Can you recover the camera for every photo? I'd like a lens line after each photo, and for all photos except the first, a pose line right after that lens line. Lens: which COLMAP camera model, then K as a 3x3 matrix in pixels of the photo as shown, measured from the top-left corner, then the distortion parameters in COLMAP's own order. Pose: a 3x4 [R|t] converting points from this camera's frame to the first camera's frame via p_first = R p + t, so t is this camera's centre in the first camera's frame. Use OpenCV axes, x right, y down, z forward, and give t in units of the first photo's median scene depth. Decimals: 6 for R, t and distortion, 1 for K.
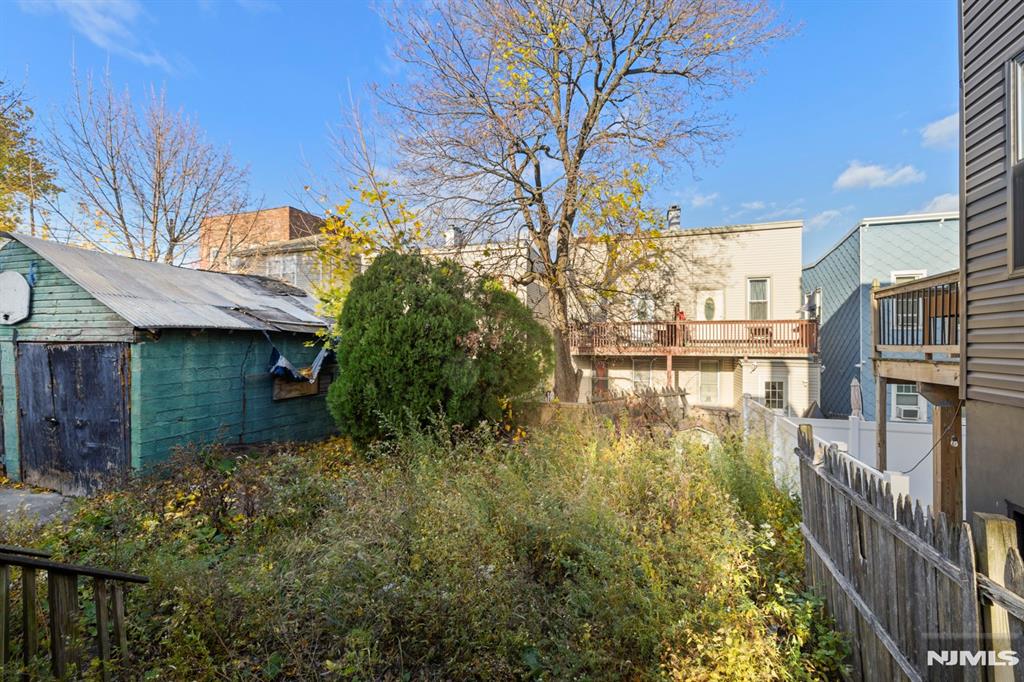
lens RADIAL K [[426.9, 0, 510.8], [0, 426.9, 343.5], [0, 0, 1]] dist [0.001928, 0.000080]
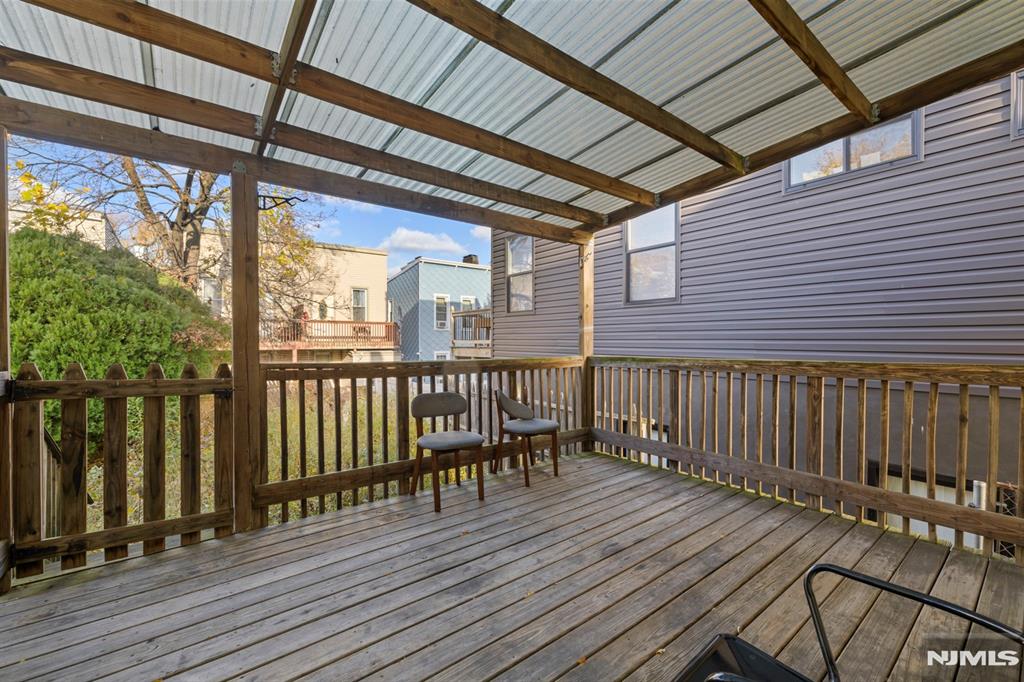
lens RADIAL K [[401.1, 0, 511.7], [0, 401.1, 343.5], [0, 0, 1]] dist [0.000061, 0.000002]
pose [[0.569363, -0.008881, 0.822038, -0.181475], [-0.001212, 0.999931, 0.011642, -0.001010], [-0.822085, -0.007625, 0.569314, -0.096097]]
